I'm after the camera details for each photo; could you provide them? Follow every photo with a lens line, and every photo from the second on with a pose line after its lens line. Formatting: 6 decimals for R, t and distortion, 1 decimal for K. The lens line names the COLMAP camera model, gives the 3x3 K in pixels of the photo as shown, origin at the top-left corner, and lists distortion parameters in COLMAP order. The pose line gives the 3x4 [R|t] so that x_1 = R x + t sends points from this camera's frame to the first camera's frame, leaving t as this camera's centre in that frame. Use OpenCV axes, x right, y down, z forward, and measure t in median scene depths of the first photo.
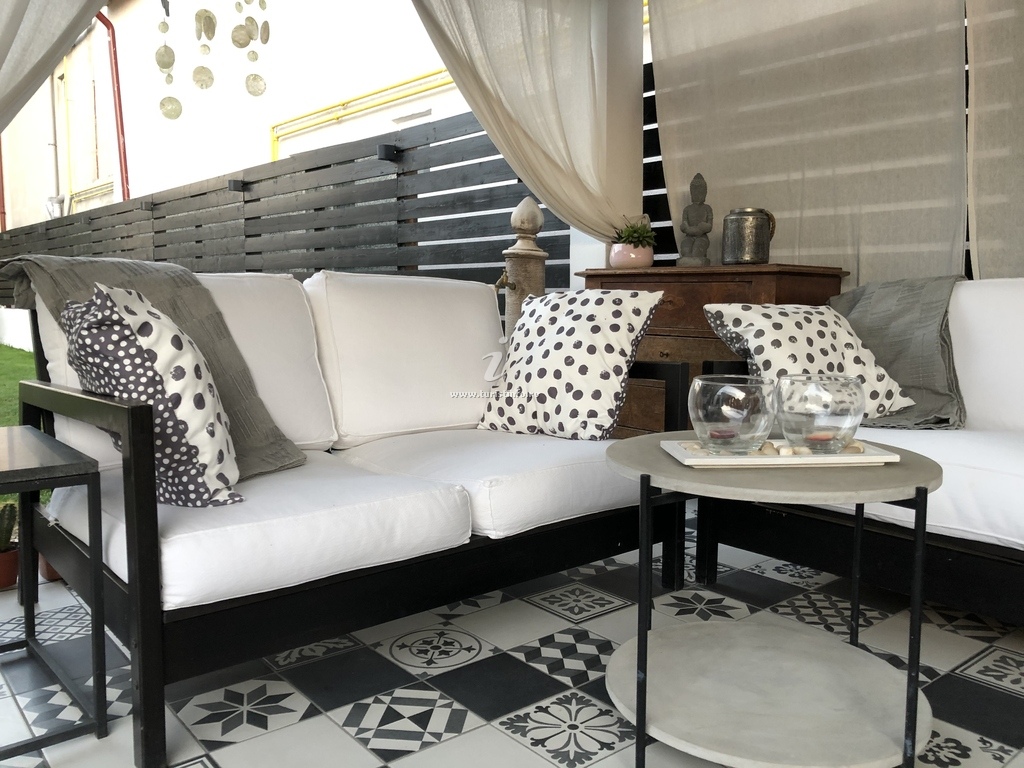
lens RADIAL K [[843.5, 0, 501.6], [0, 843.5, 382.9], [0, 0, 1]] dist [0.042505, -0.030250]
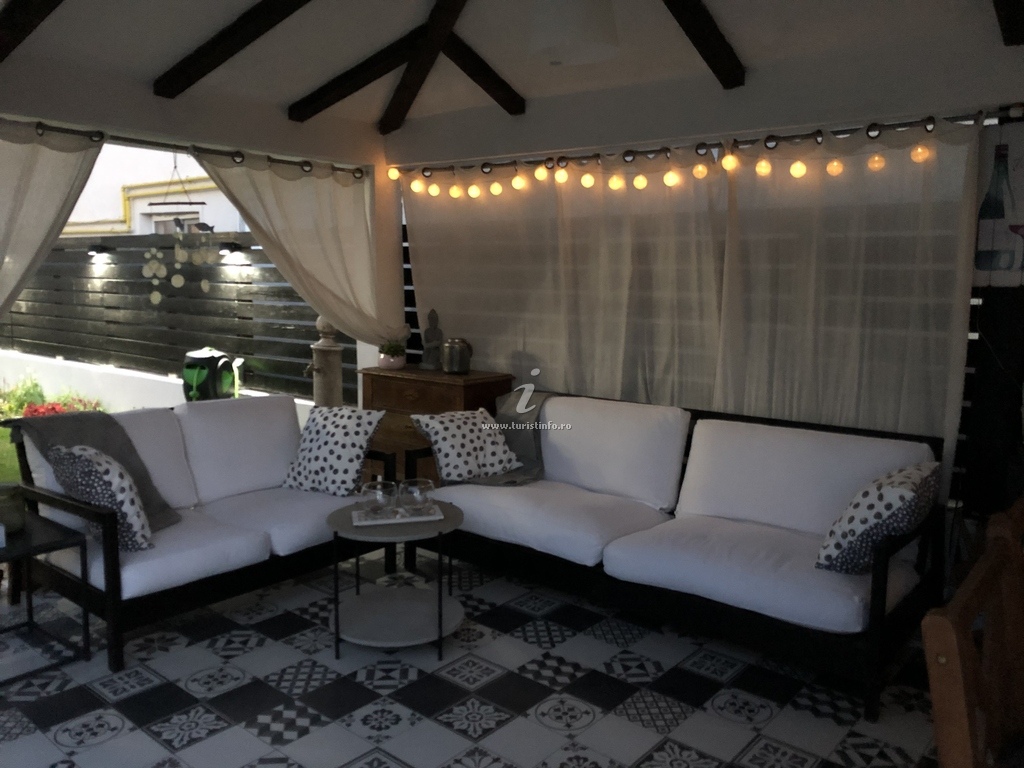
lens RADIAL K [[843.5, 0, 518.9], [0, 843.5, 375.2], [0, 0, 1]] dist [0.042505, -0.030250]
pose [[0.982323, -0.015042, 0.186589, 0.169824], [0.011206, 0.999704, 0.021597, -0.276908], [-0.186859, -0.019124, 0.982201, -1.061119]]
